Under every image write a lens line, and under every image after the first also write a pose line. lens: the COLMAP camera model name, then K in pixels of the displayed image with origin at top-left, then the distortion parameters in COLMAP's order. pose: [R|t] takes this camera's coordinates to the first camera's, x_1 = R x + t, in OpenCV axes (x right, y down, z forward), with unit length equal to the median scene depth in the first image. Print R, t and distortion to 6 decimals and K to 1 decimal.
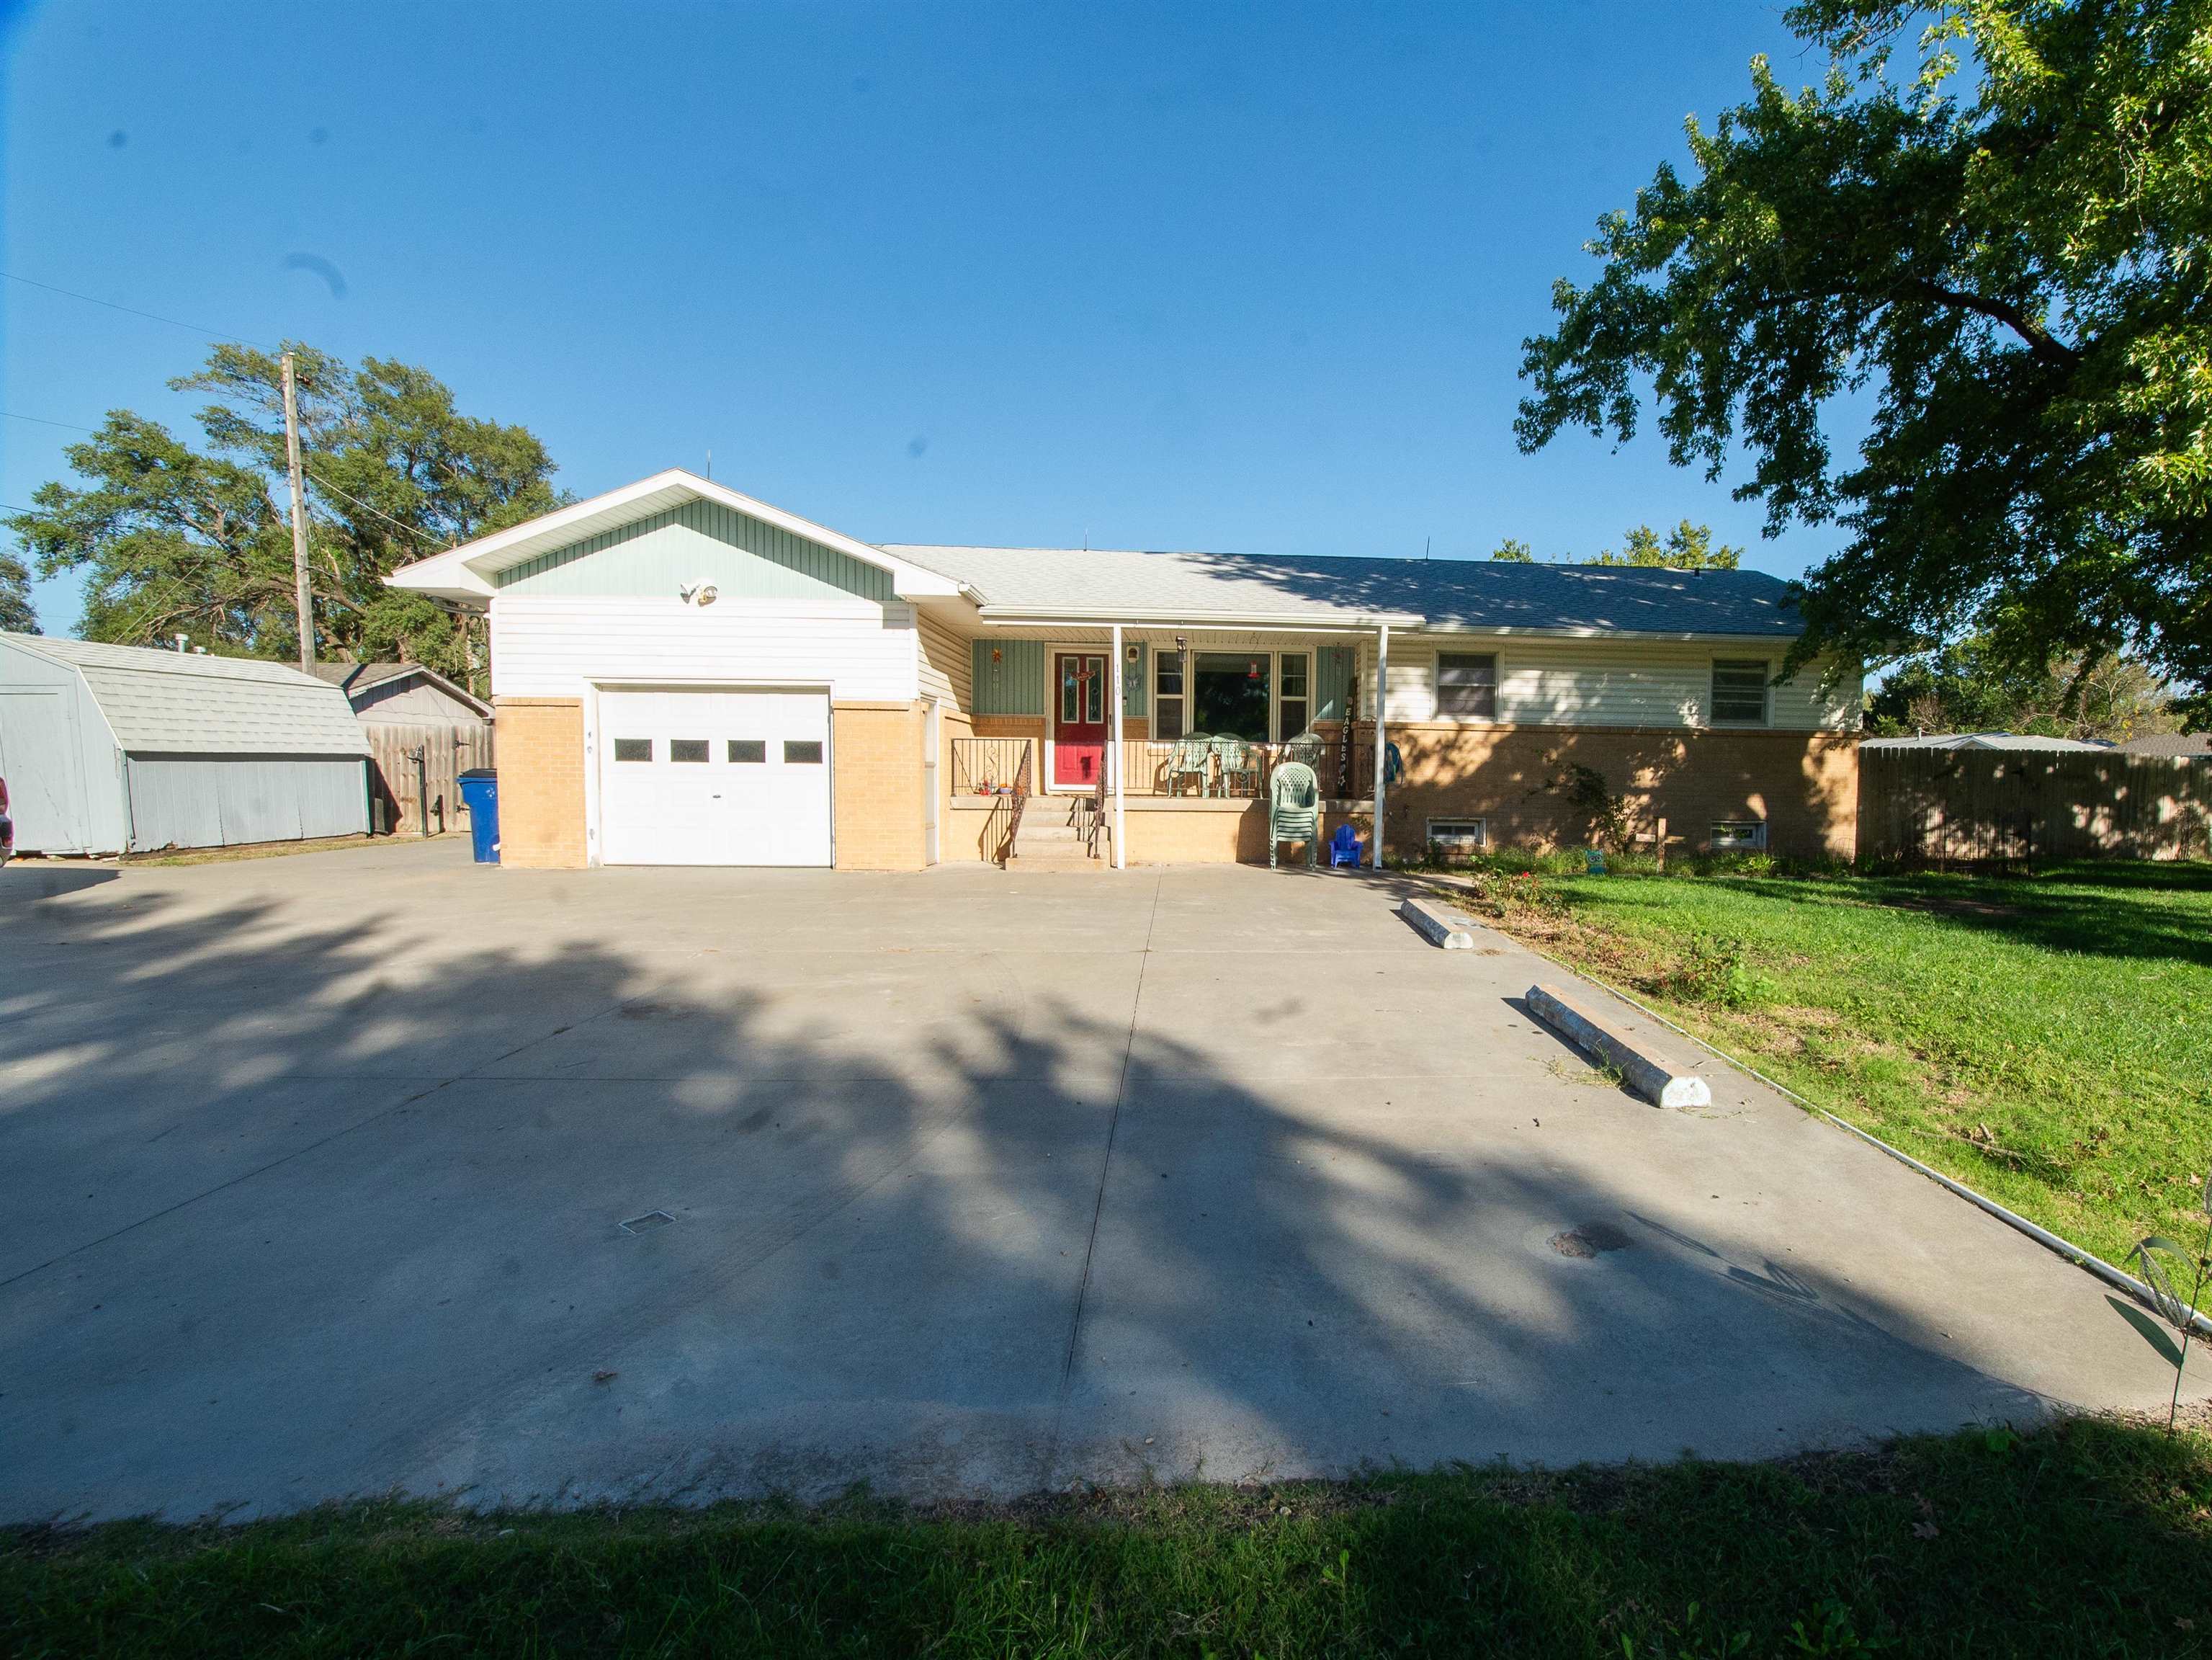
lens RADIAL K [[1033.4, 0, 1109.1], [0, 1033.4, 829.1], [0, 0, 1]] dist [-0.025257, -0.000748]
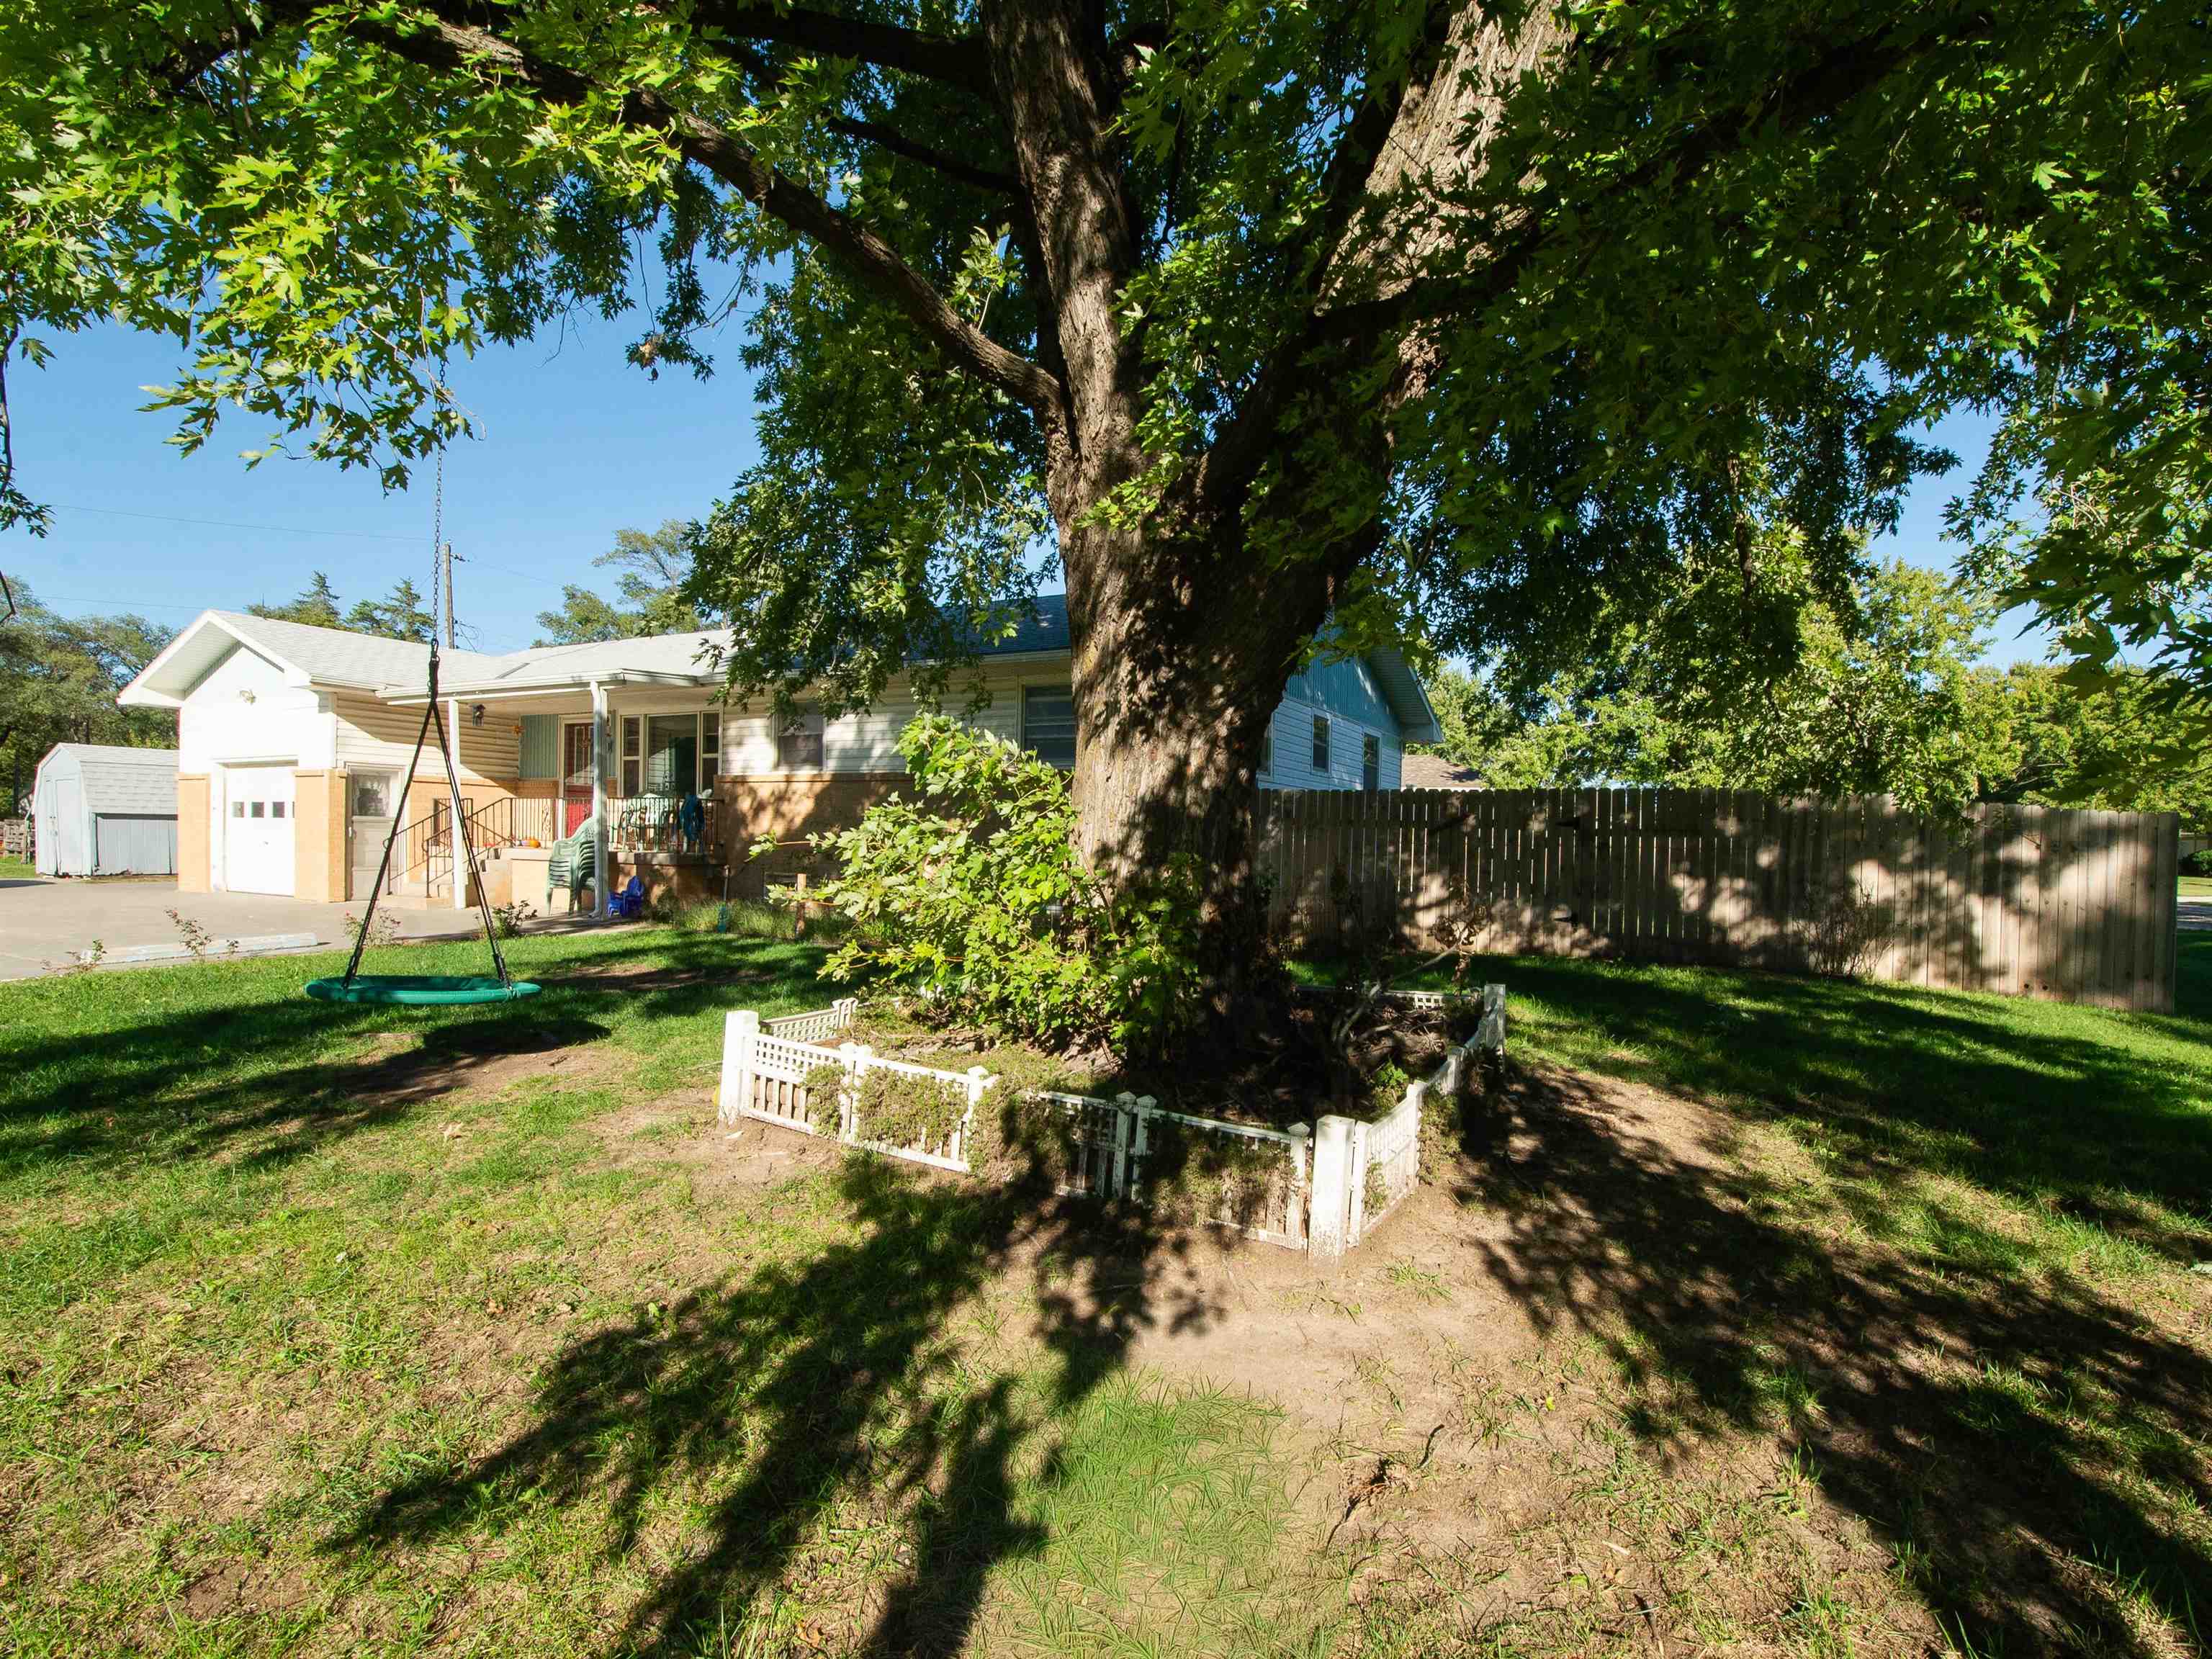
lens RADIAL K [[1033.3, 0, 1106.2], [0, 1033.3, 831.6], [0, 0, 1]] dist [-0.025257, -0.000748]
pose [[0.873680, -0.000992, -0.486500, 1.027466], [-0.031875, 0.997733, -0.059276, -0.001841], [0.485456, 0.067296, 0.871667, 0.302695]]
